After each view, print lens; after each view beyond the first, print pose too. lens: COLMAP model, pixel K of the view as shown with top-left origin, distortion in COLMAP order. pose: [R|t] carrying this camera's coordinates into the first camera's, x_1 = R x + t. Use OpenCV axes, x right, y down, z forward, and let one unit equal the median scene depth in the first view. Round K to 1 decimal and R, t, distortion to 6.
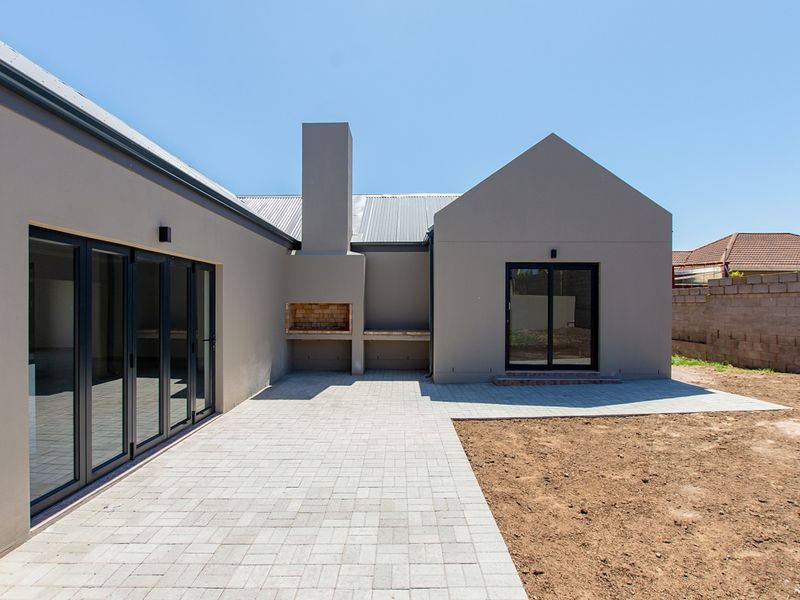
lens RADIAL K [[414.8, 0, 382.9], [0, 414.8, 302.5], [0, 0, 1]] dist [-0.000474, -0.000502]
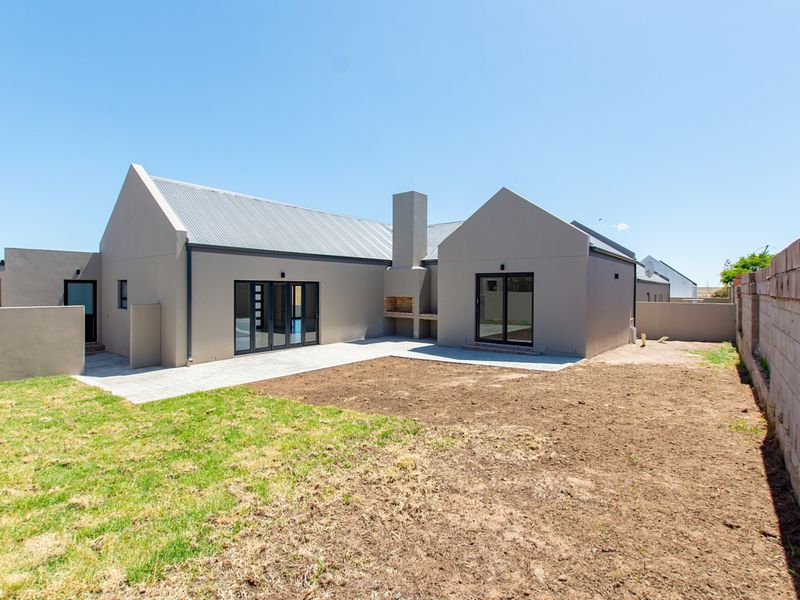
lens RADIAL K [[405.5, 0, 401.8], [0, 405.5, 288.0], [0, 0, 1]] dist [0.002326, 0.000658]
pose [[0.790671, 0.000584, -0.612241, 0.969489], [0.000245, 0.999999, 0.001270, -0.040565], [0.612242, -0.001154, 0.790670, -0.377825]]
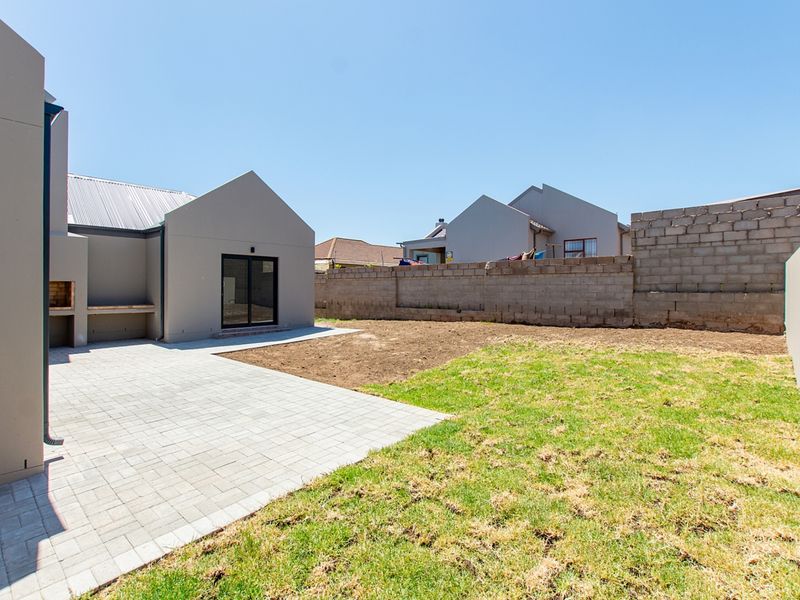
lens RADIAL K [[405.5, 0, 401.8], [0, 405.5, 288.0], [0, 0, 1]] dist [0.002326, 0.000658]
pose [[0.639408, -0.002623, 0.768863, -0.363618], [-0.002263, 0.999983, 0.005293, 0.012940], [-0.768864, -0.005125, 0.639392, -0.355875]]
